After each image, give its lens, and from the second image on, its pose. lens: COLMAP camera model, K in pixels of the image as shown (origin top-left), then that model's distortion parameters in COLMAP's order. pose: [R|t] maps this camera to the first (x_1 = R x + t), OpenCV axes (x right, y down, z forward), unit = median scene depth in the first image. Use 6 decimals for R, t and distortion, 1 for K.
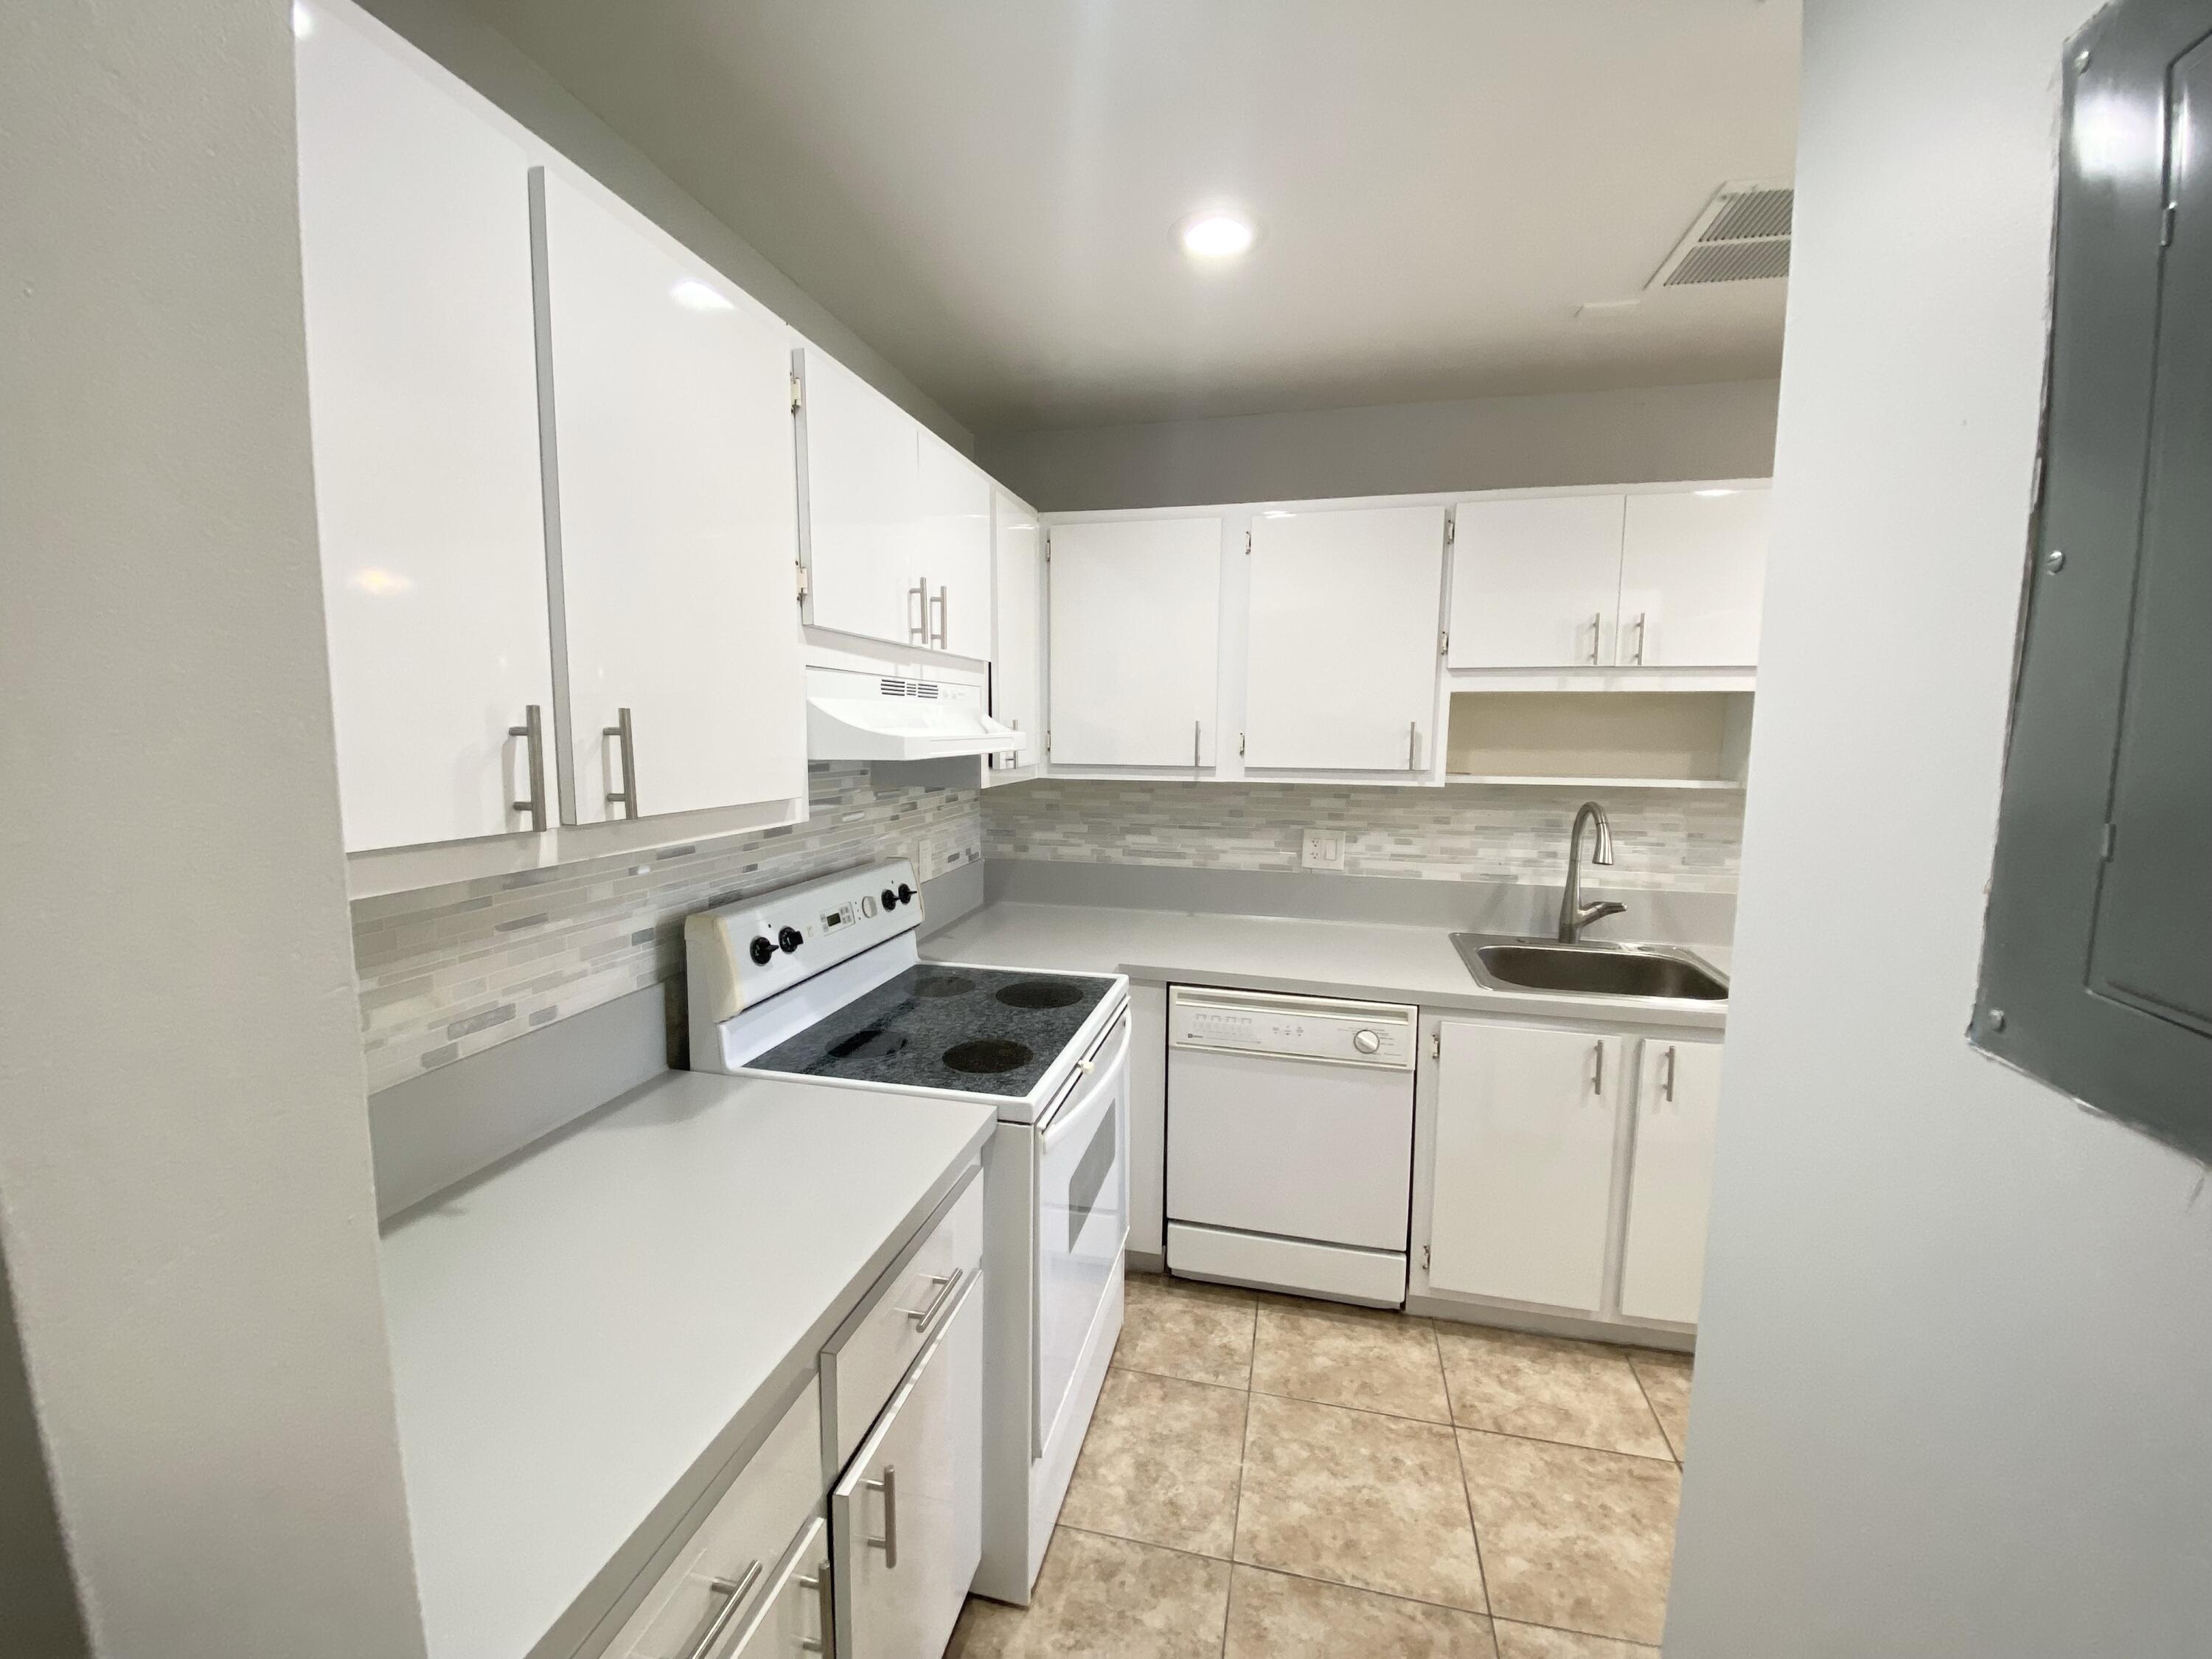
lens RADIAL K [[891.2, 0, 1115.9], [0, 891.2, 839.2], [0, 0, 1]] dist [0.002942, -0.008857]
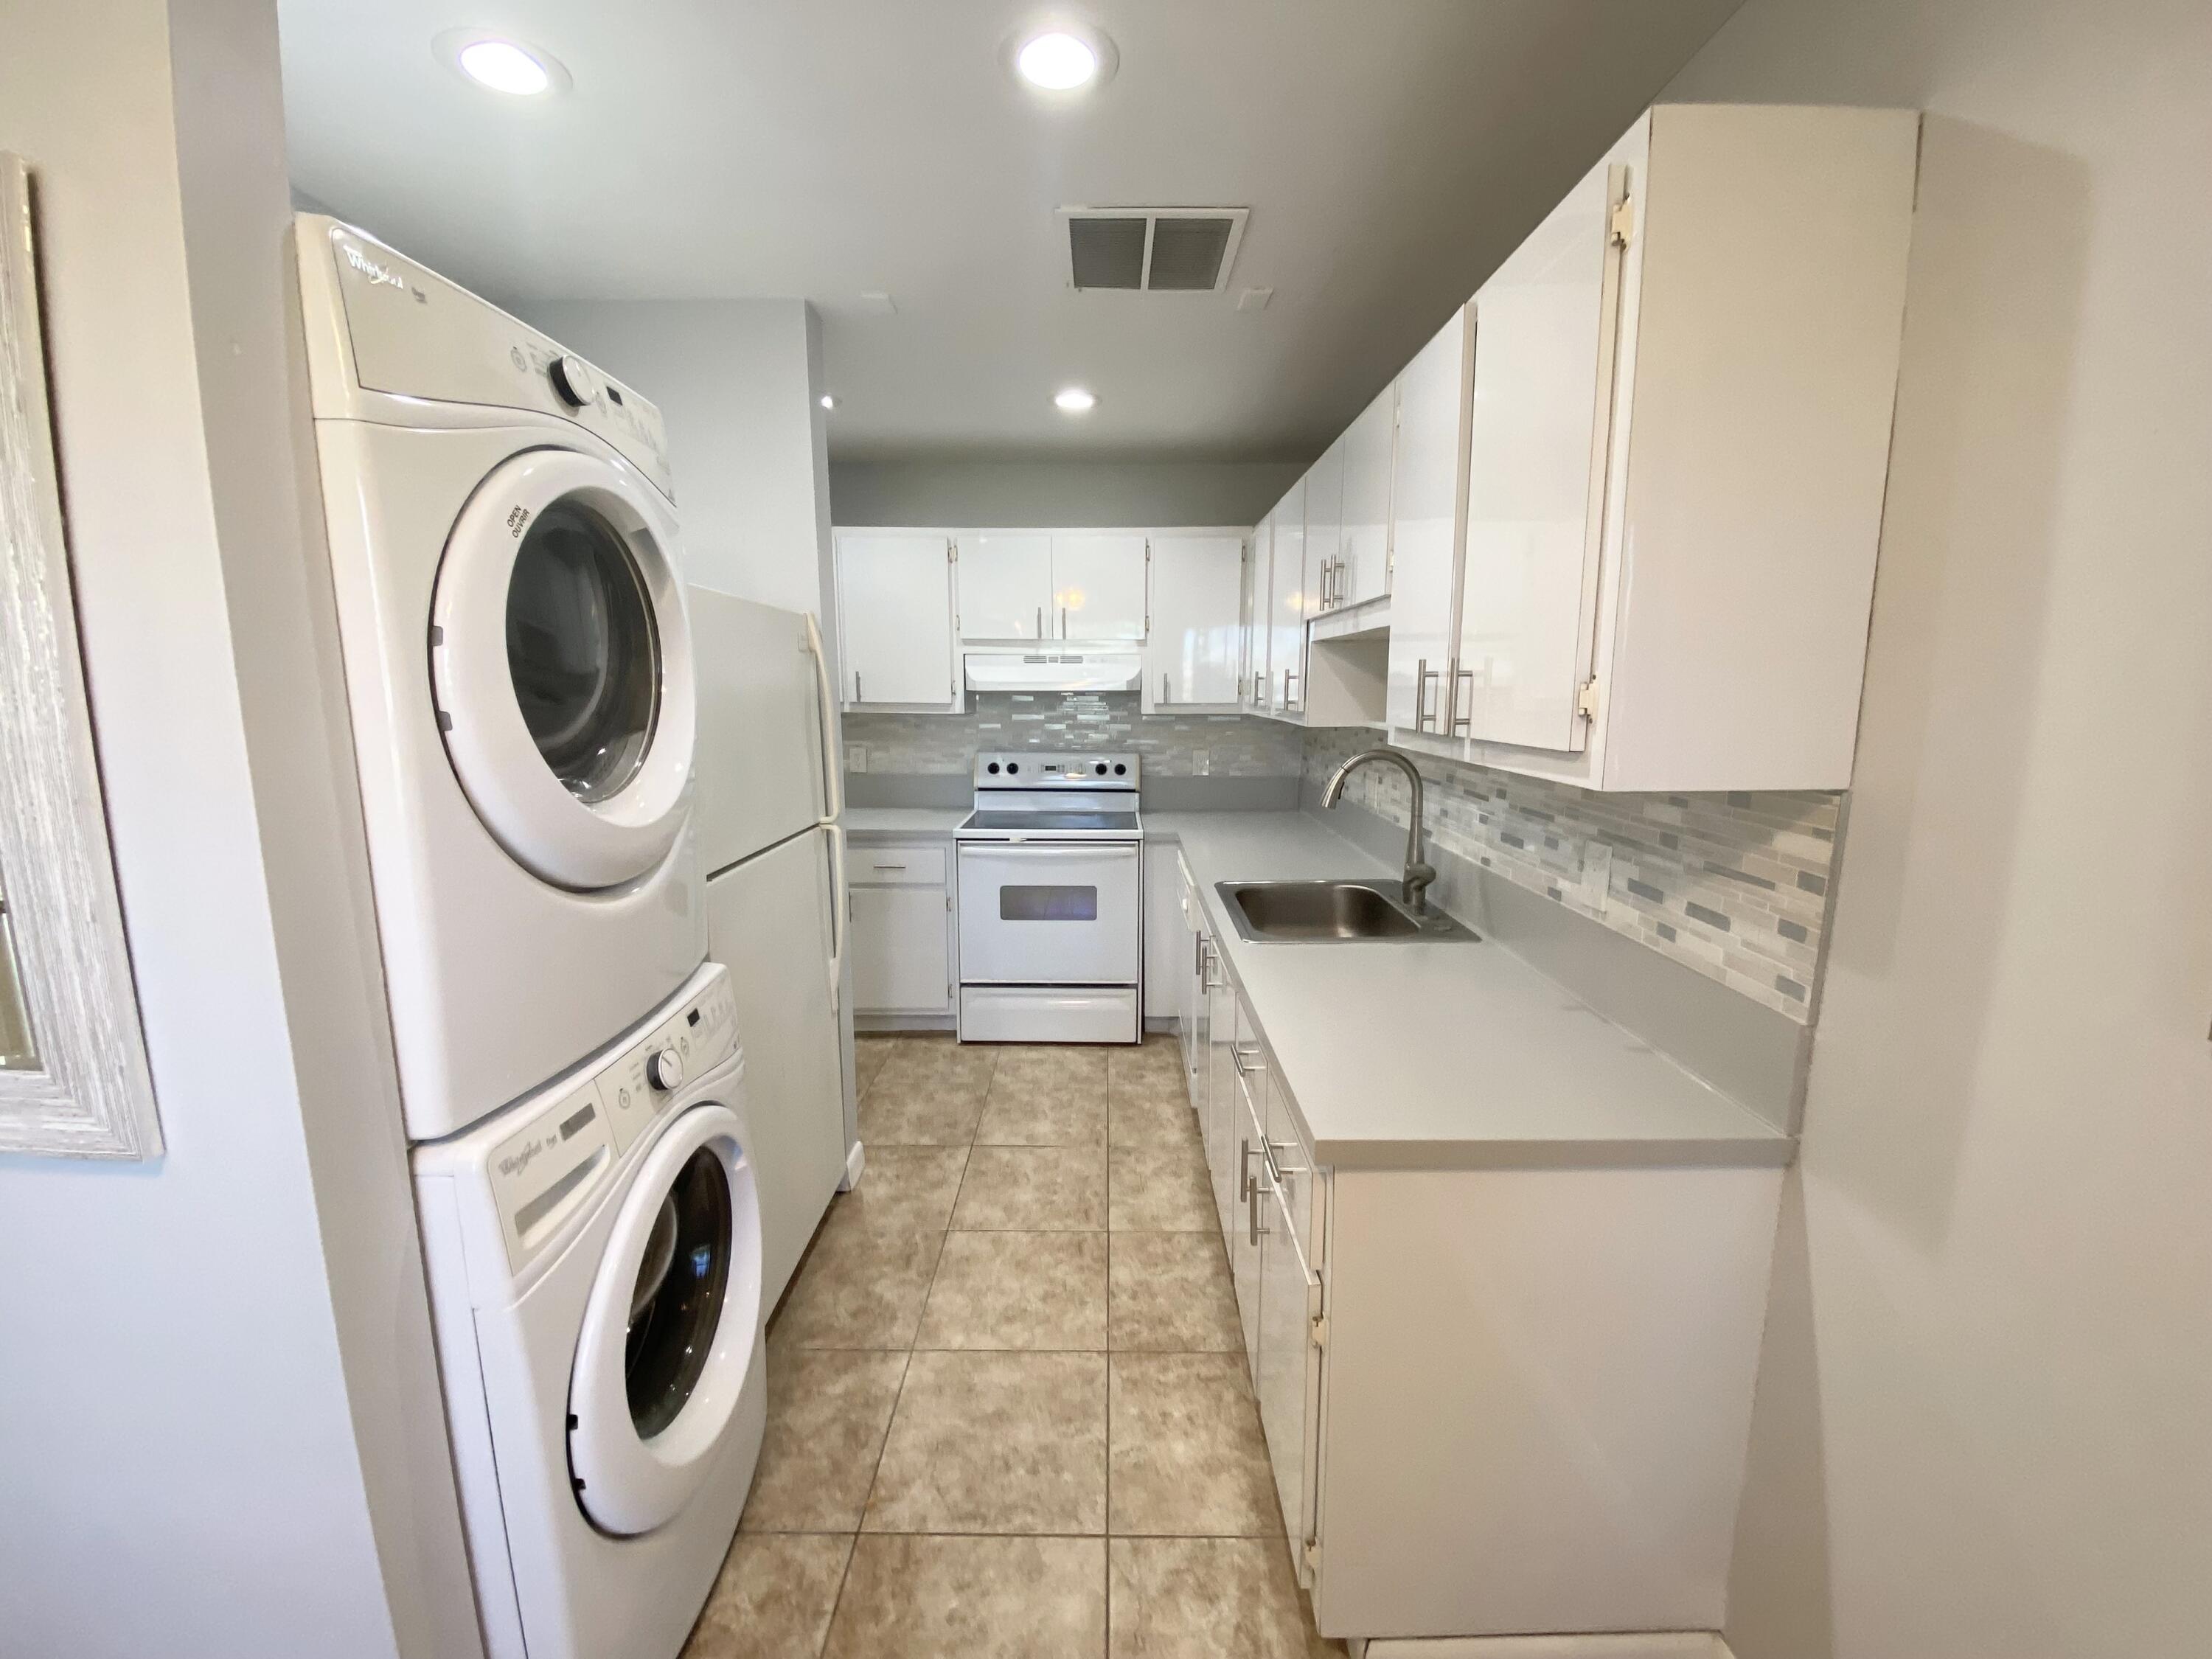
lens RADIAL K [[891.2, 0, 1098.9], [0, 891.2, 819.0], [0, 0, 1]] dist [0.002942, -0.008857]
pose [[0.197038, 0.126988, -0.972137, 1.930045], [-0.120087, 0.987235, 0.104621, -0.026900], [0.973013, 0.096126, 0.209772, 0.697465]]
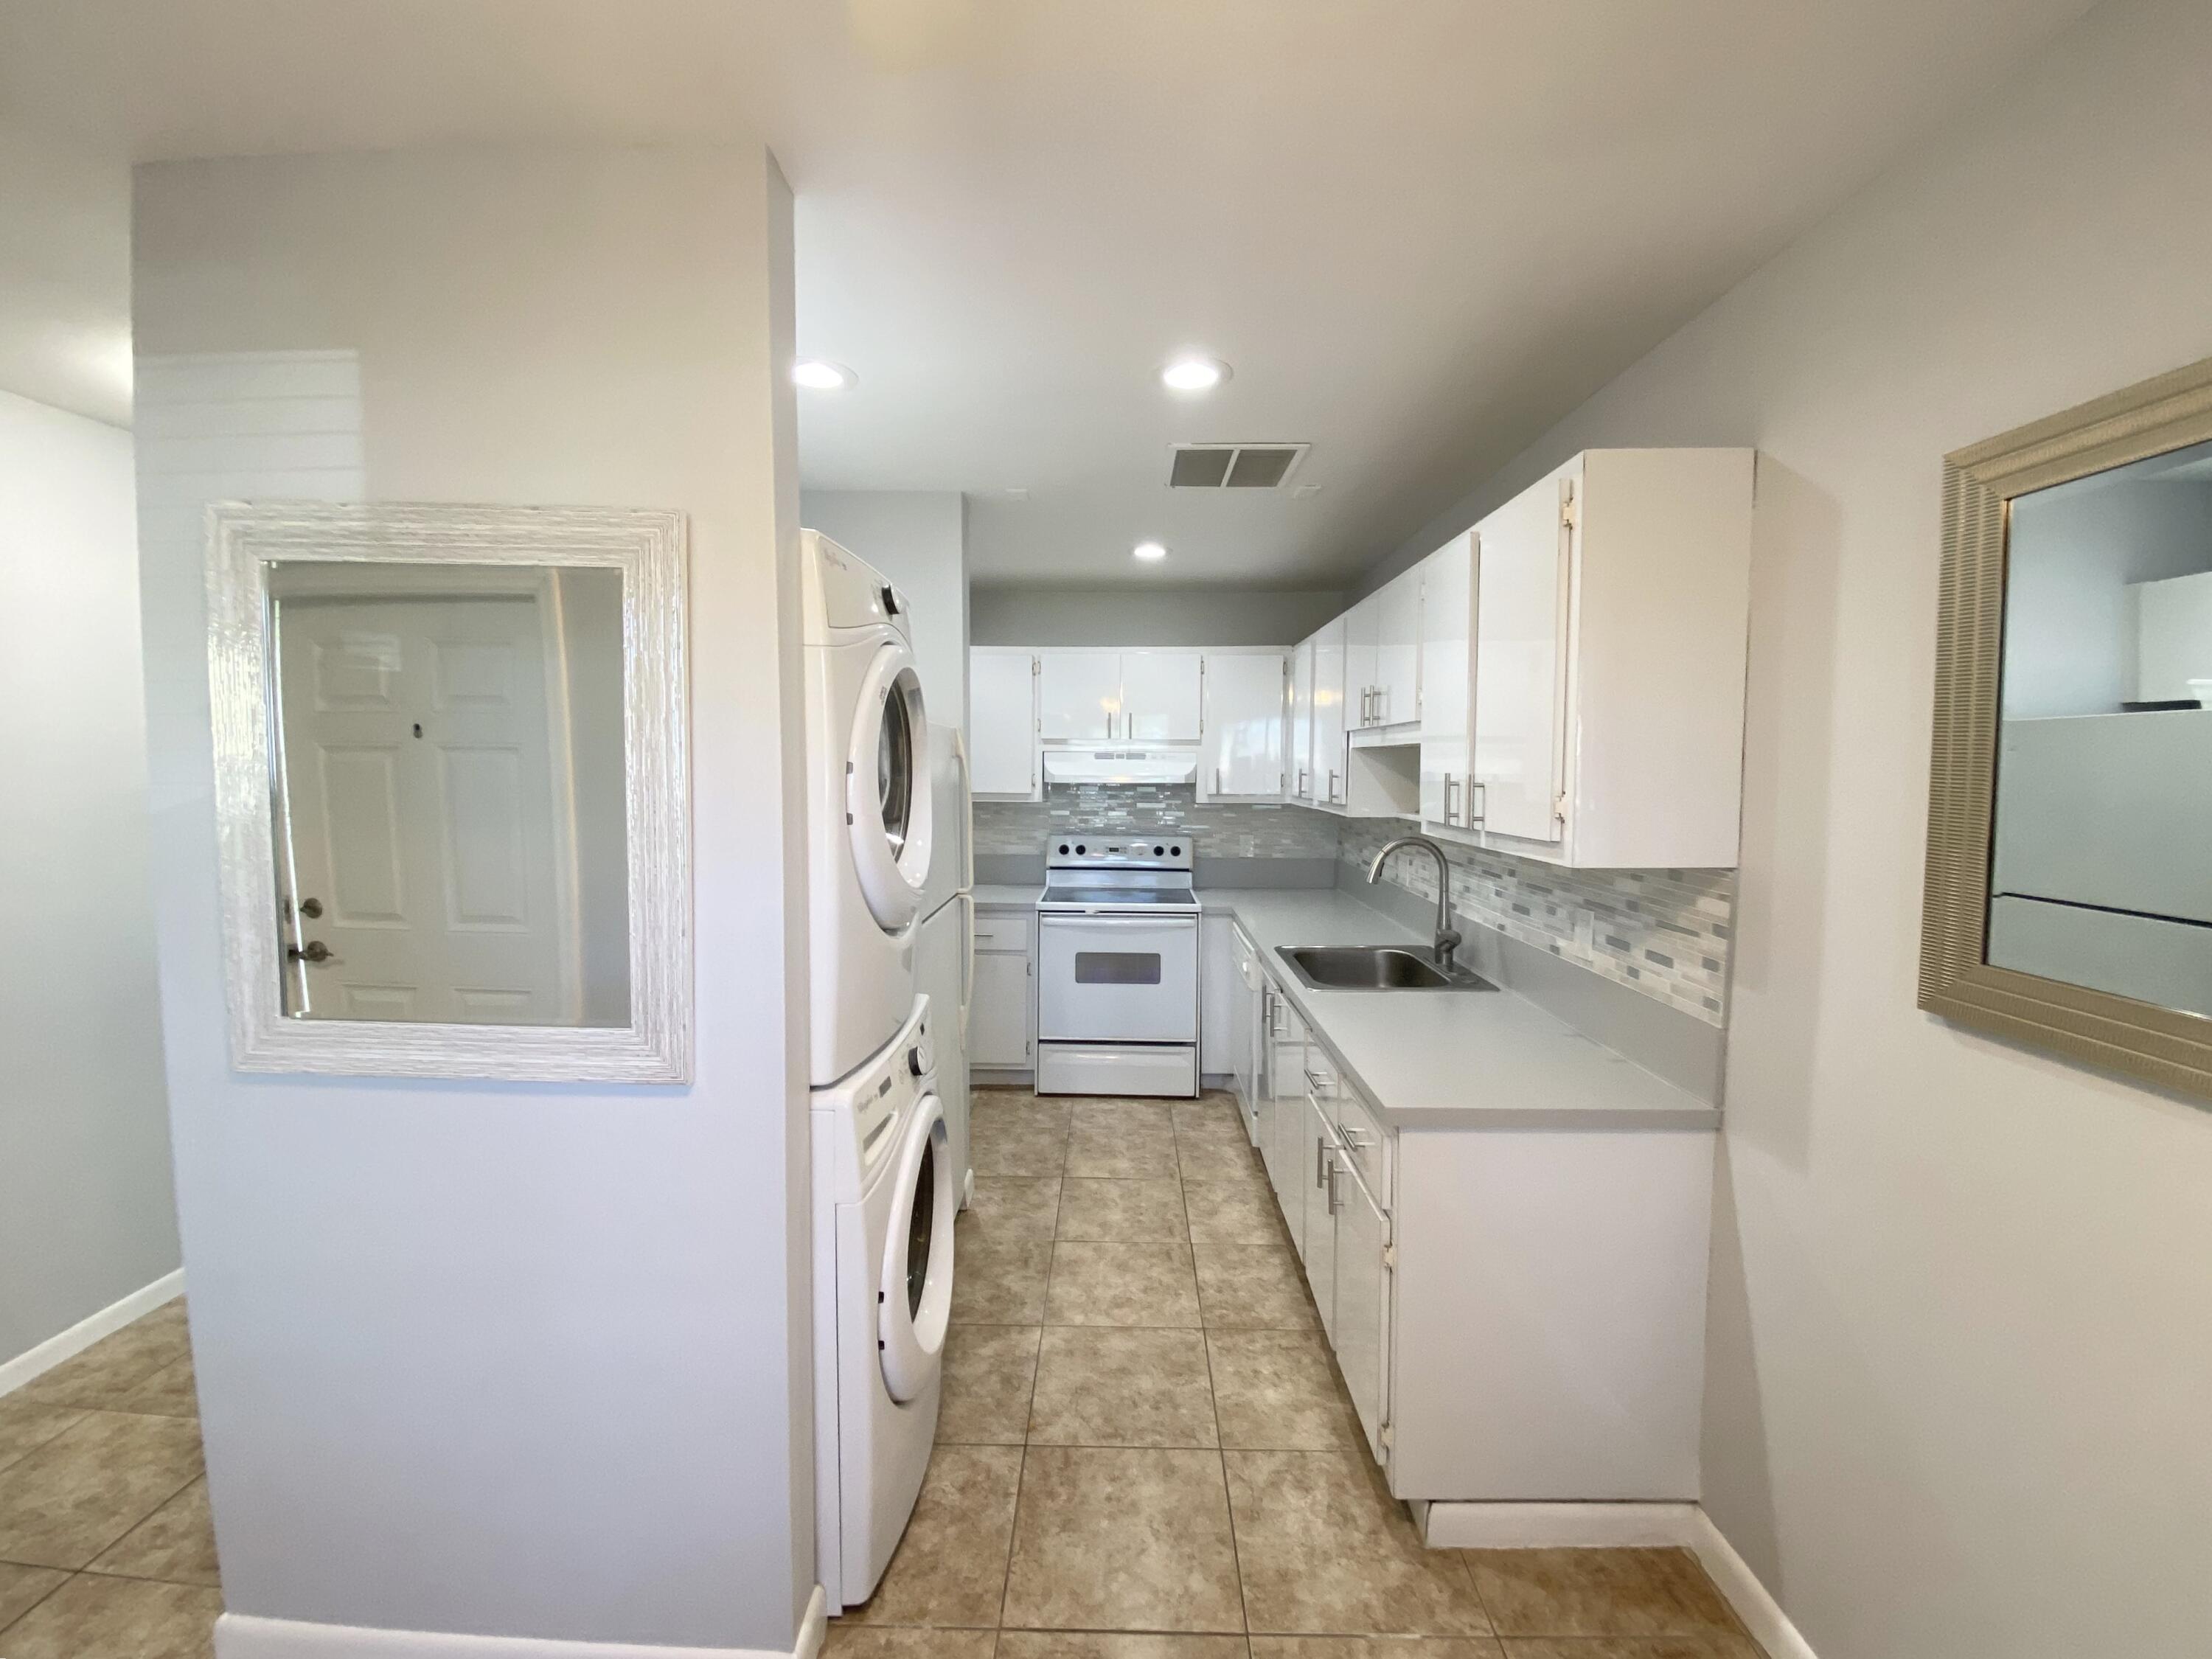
lens RADIAL K [[891.2, 0, 1098.7], [0, 891.2, 816.7], [0, 0, 1]] dist [0.002942, -0.008857]
pose [[0.180074, 0.033655, -0.983077, 2.215301], [-0.125645, 0.992015, 0.010946, -0.024225], [0.975596, 0.121547, 0.182865, 0.506824]]
